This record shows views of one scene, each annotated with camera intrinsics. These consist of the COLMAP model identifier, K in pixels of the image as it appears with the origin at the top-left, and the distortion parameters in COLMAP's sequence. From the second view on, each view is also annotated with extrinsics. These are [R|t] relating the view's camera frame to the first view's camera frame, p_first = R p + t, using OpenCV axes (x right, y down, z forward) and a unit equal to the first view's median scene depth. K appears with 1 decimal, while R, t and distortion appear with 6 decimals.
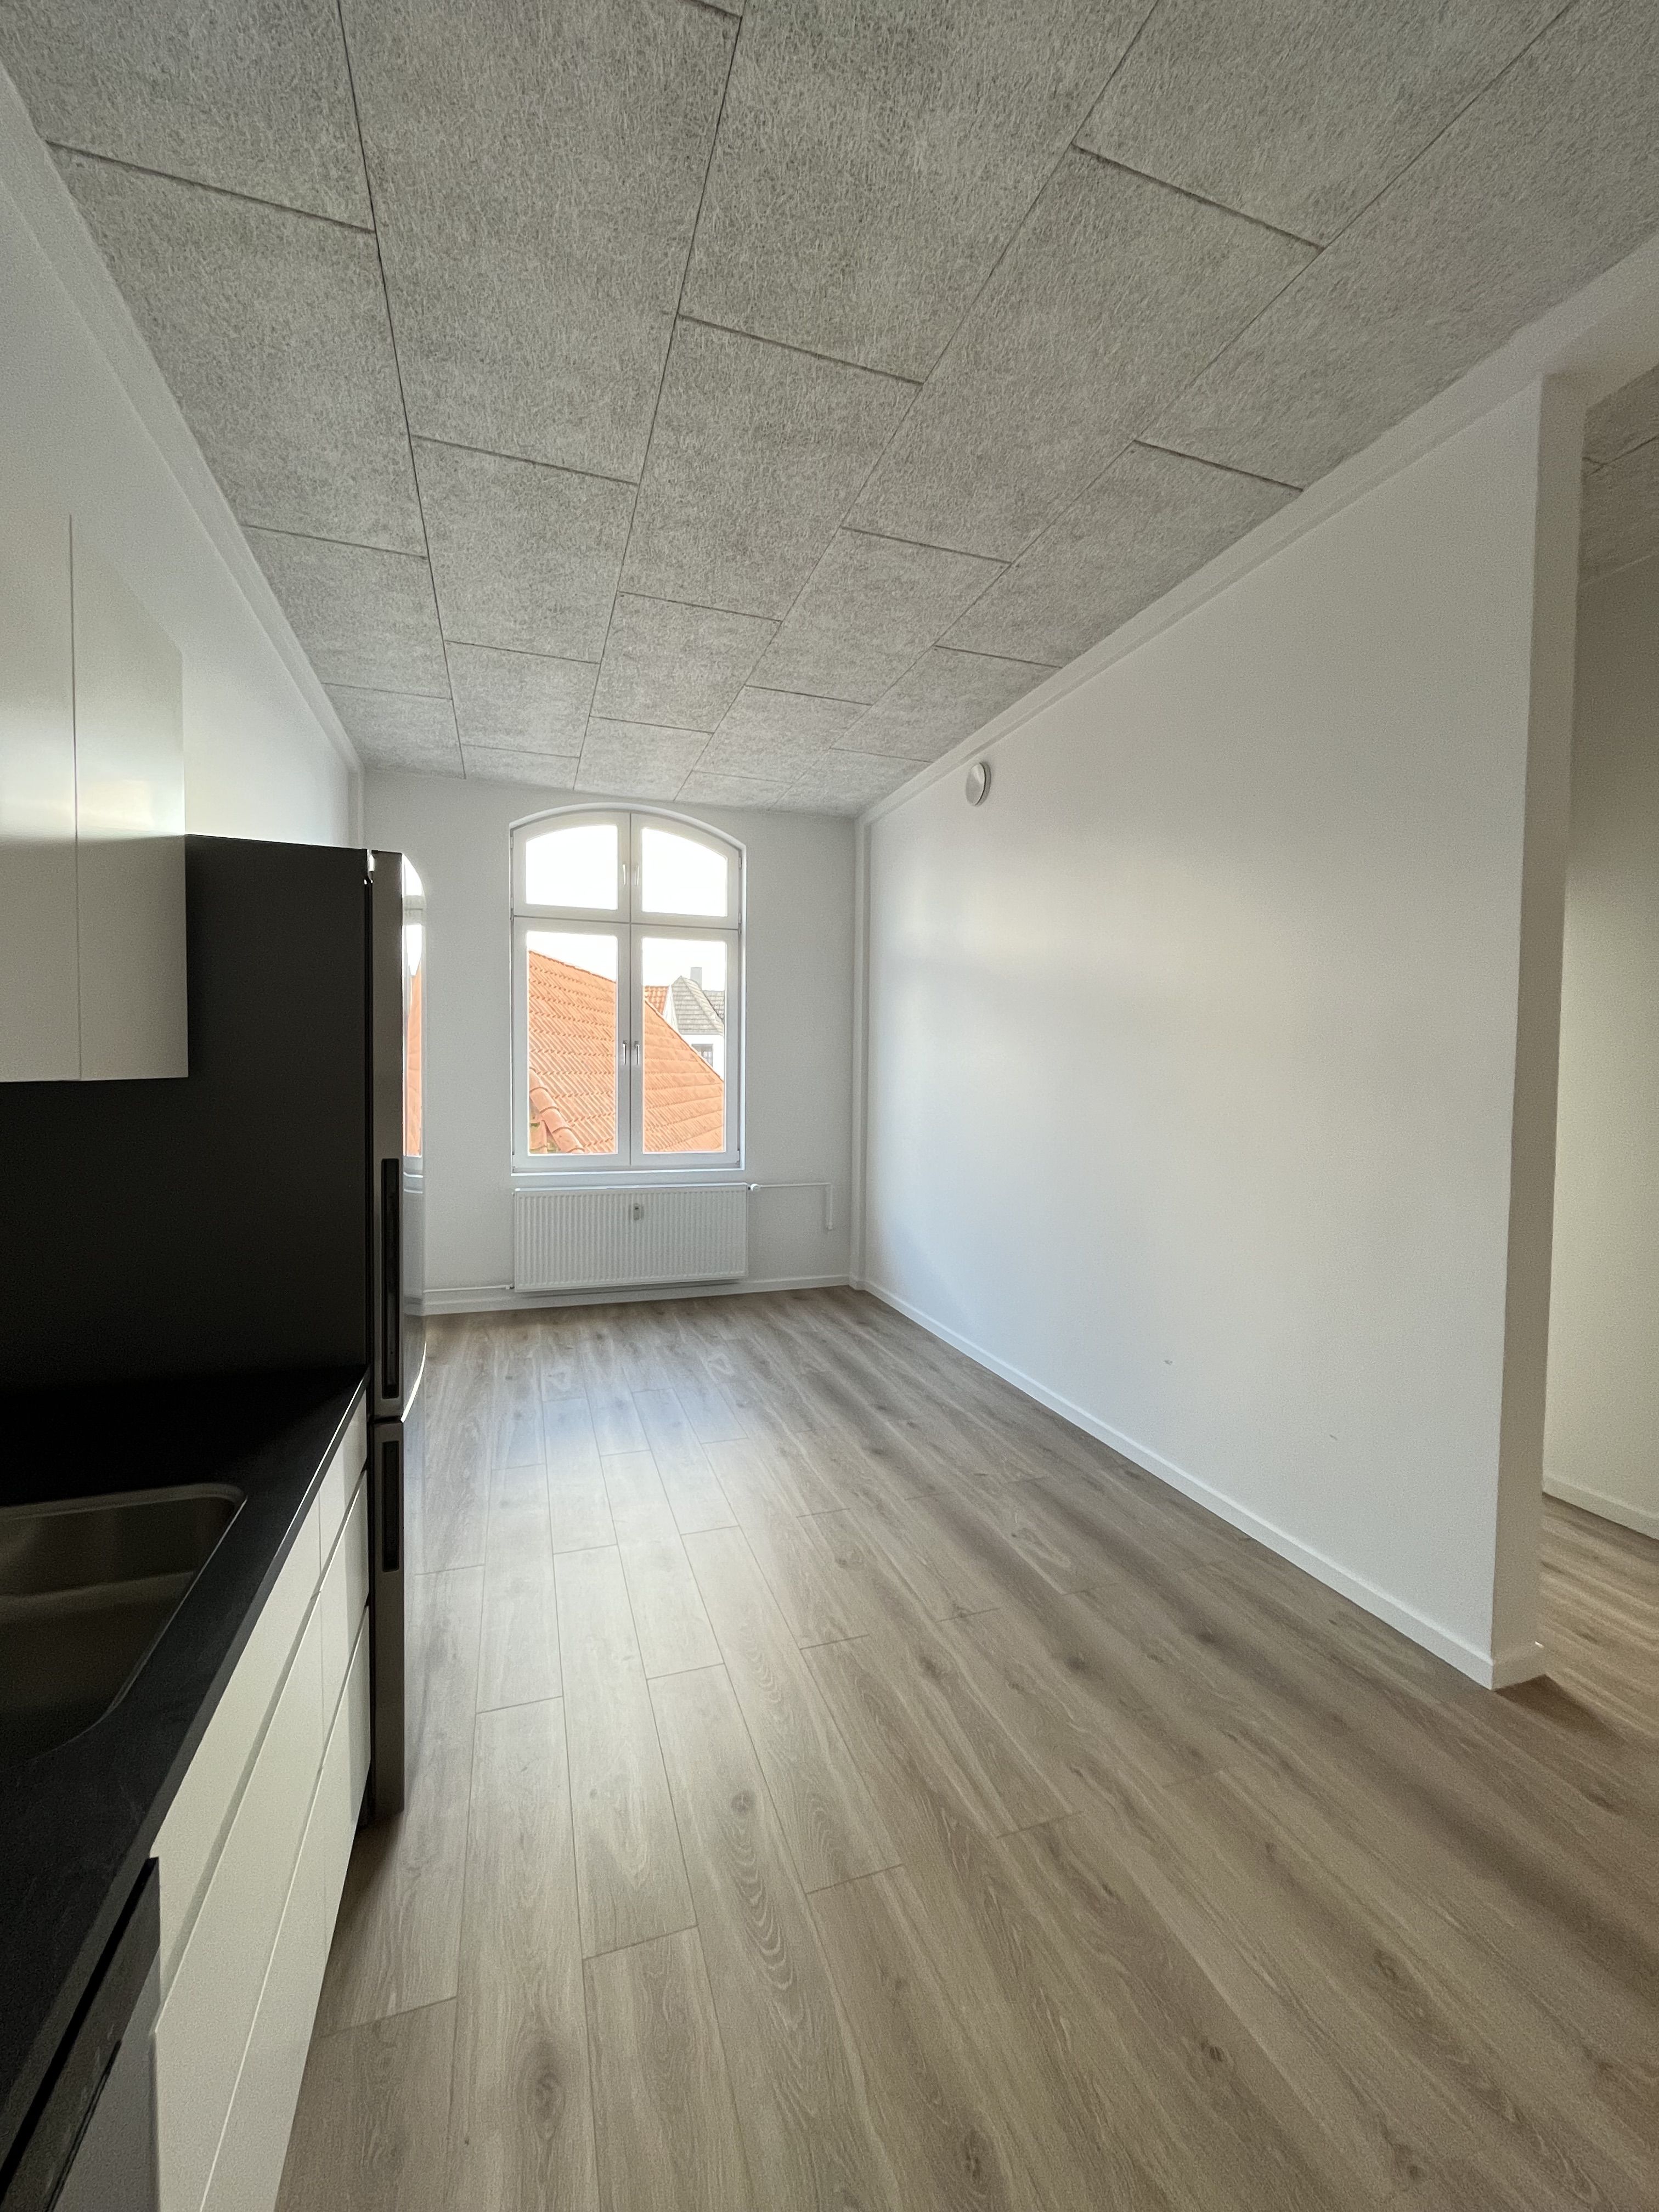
lens RADIAL K [[894.4, 0, 829.5], [0, 894.4, 1106.0], [0, 0, 1]] dist [-0.002602, -0.000317]
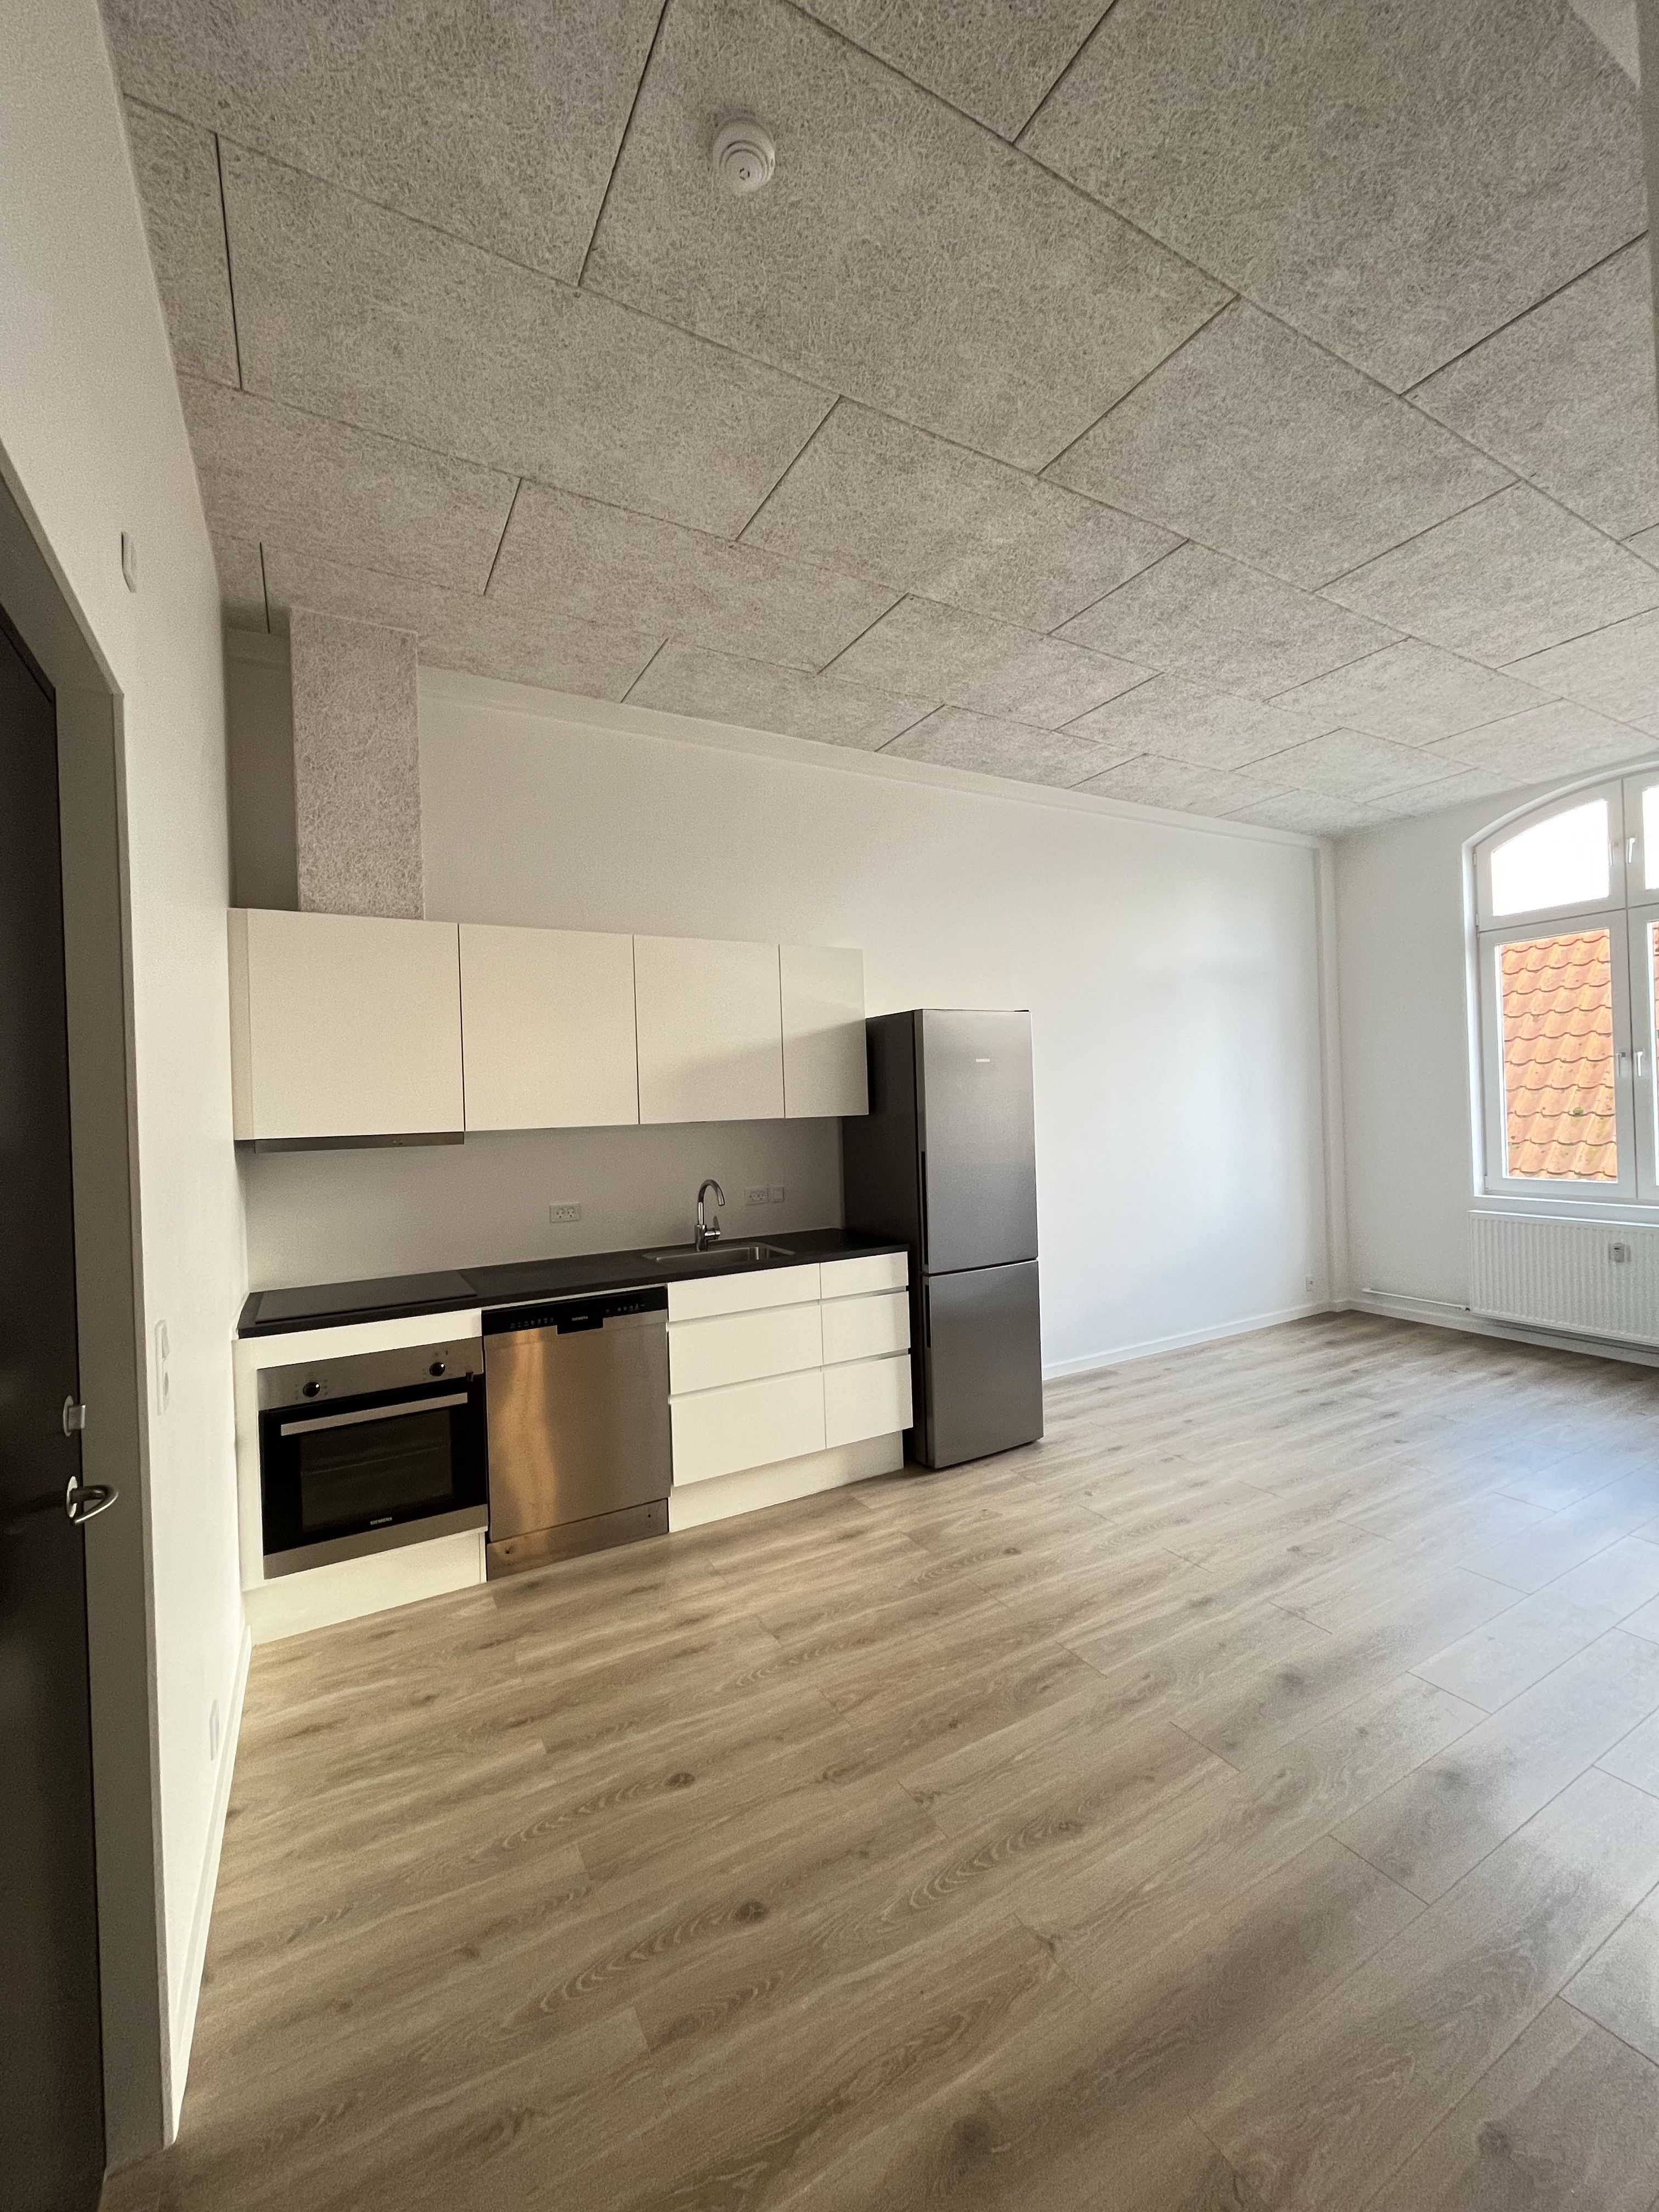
lens RADIAL K [[894.4, 0, 829.5], [0, 894.4, 1106.0], [0, 0, 1]] dist [-0.002602, -0.000317]
pose [[0.187911, -0.013029, -0.982100, 1.142081], [-0.003794, 0.999895, -0.013991, -0.012617], [0.982179, 0.006355, 0.187841, 0.274733]]
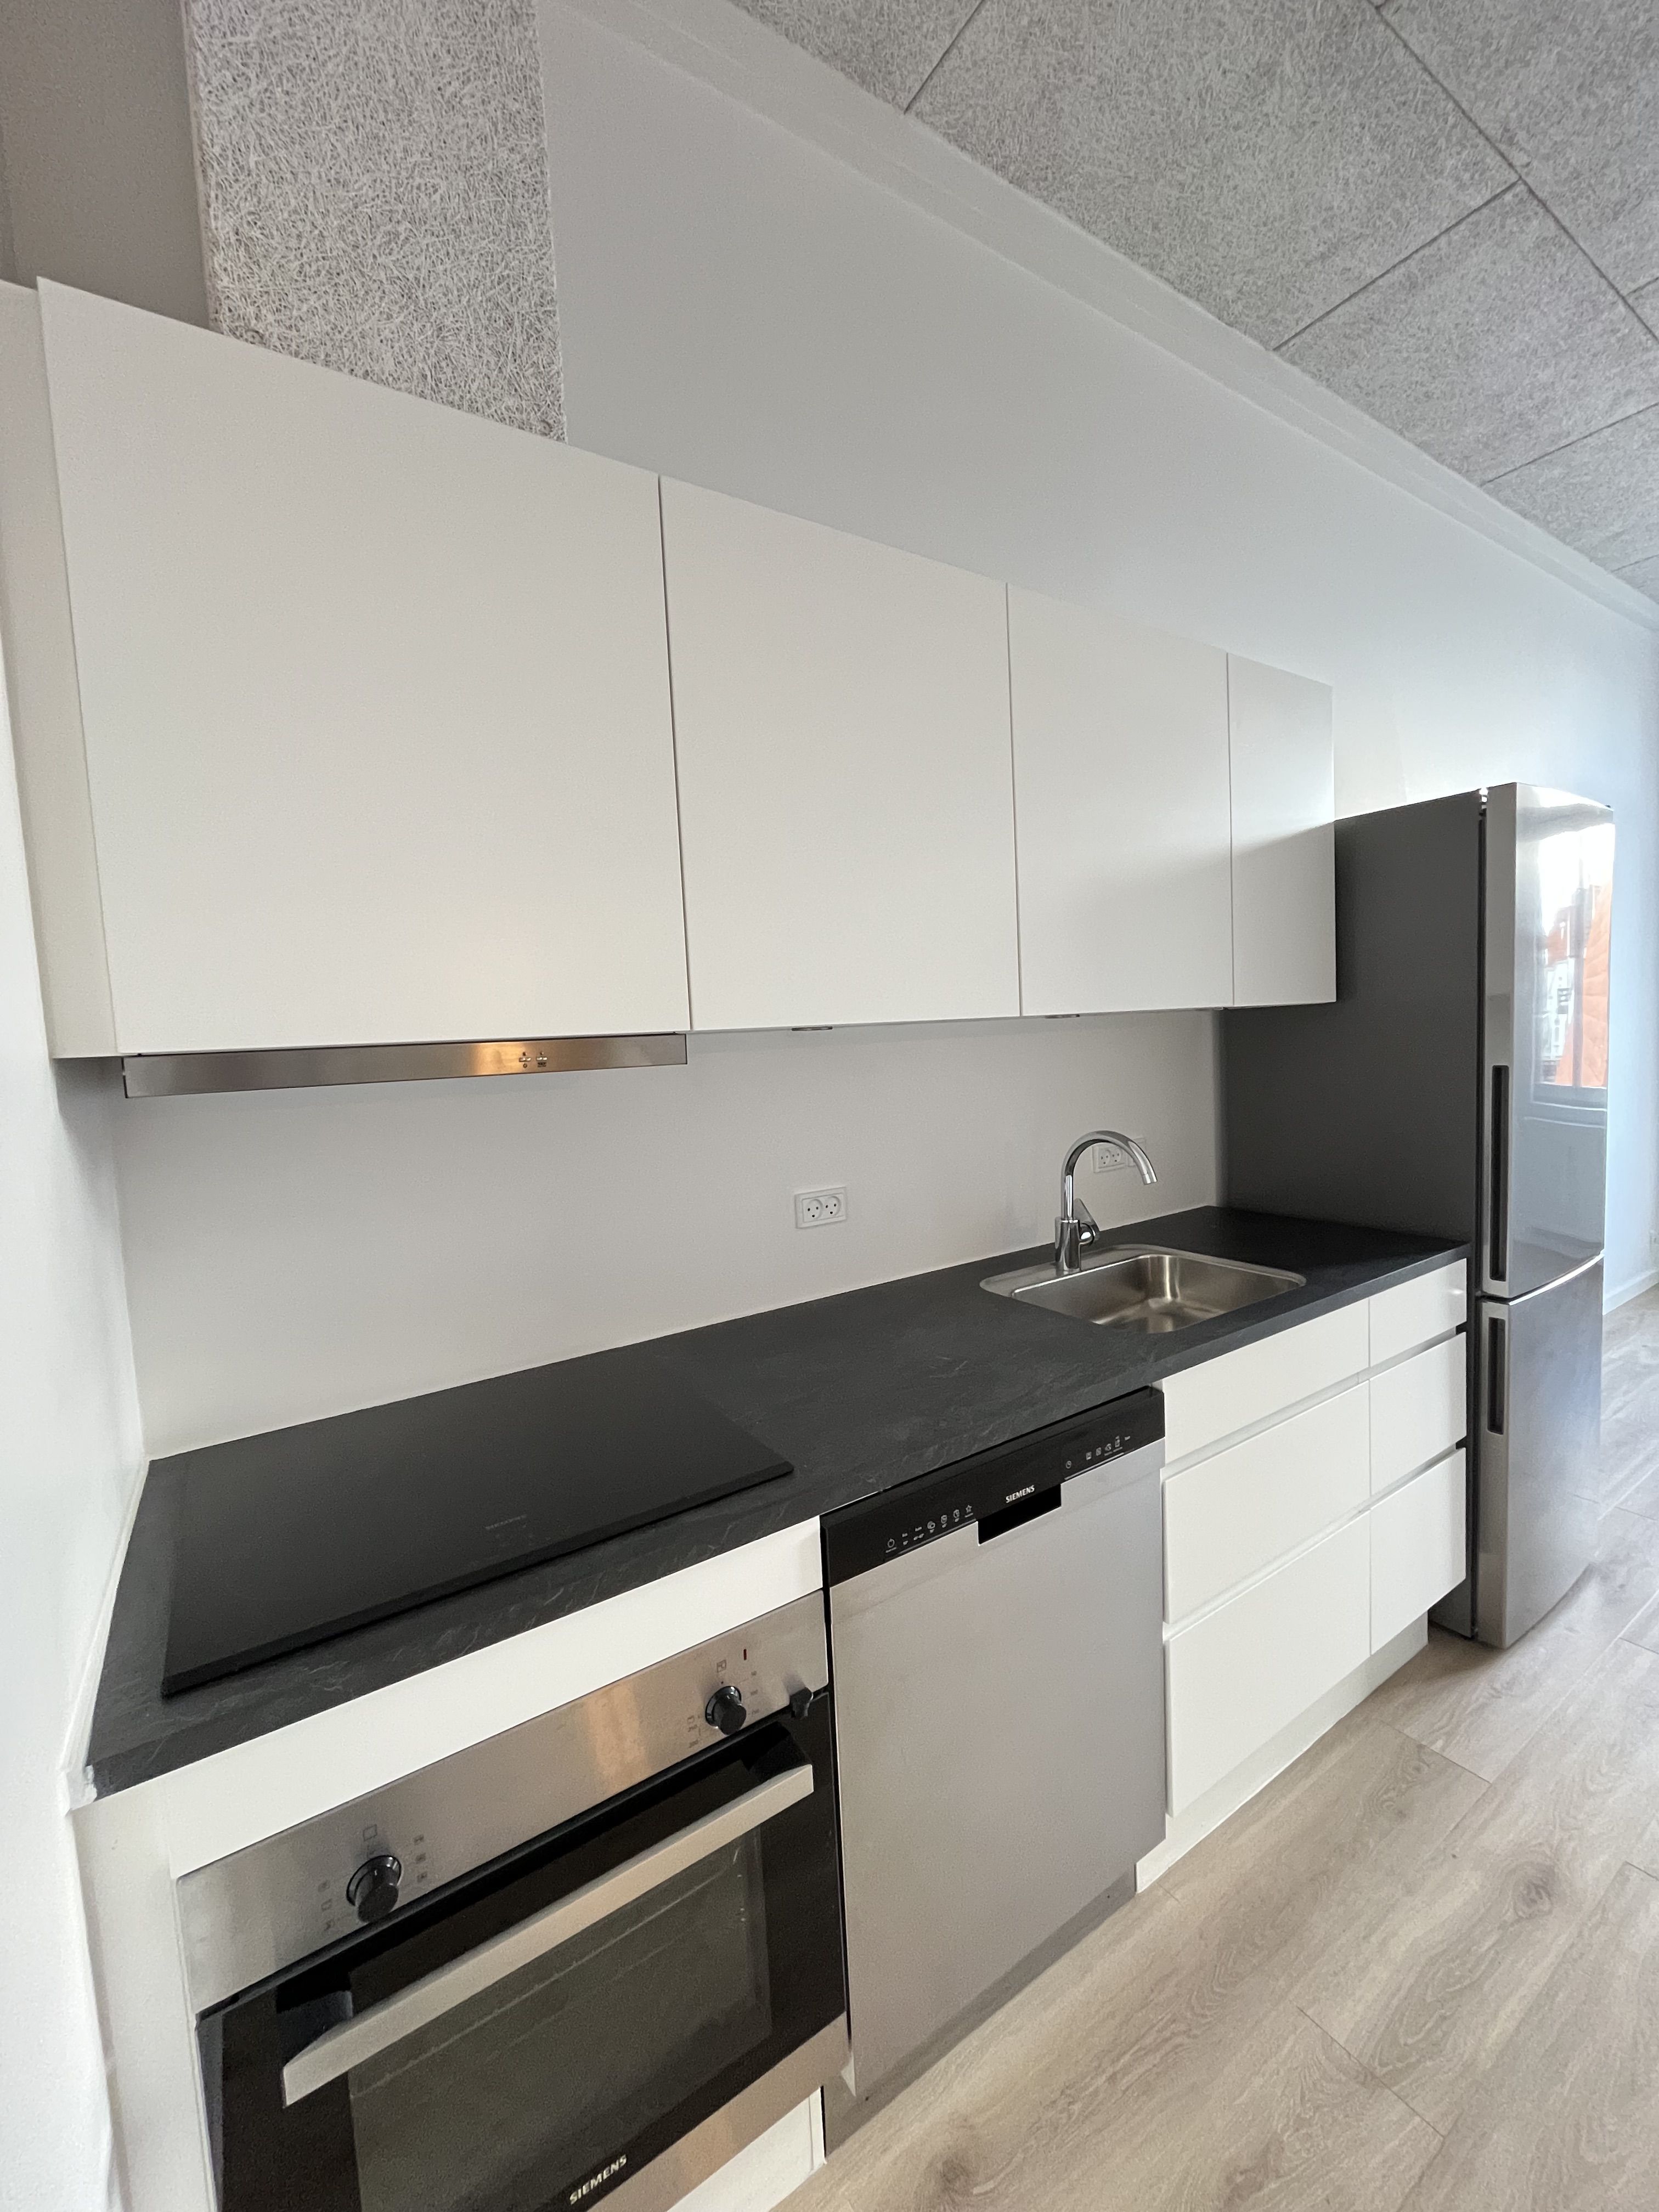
lens RADIAL K [[894.4, 0, 829.5], [0, 894.4, 1106.0], [0, 0, 1]] dist [-0.002602, -0.000317]
pose [[0.250542, 0.050231, -0.966802, 0.270321], [0.016797, 0.998277, 0.056219, 0.024144], [0.967960, -0.030324, 0.249267, -0.058198]]
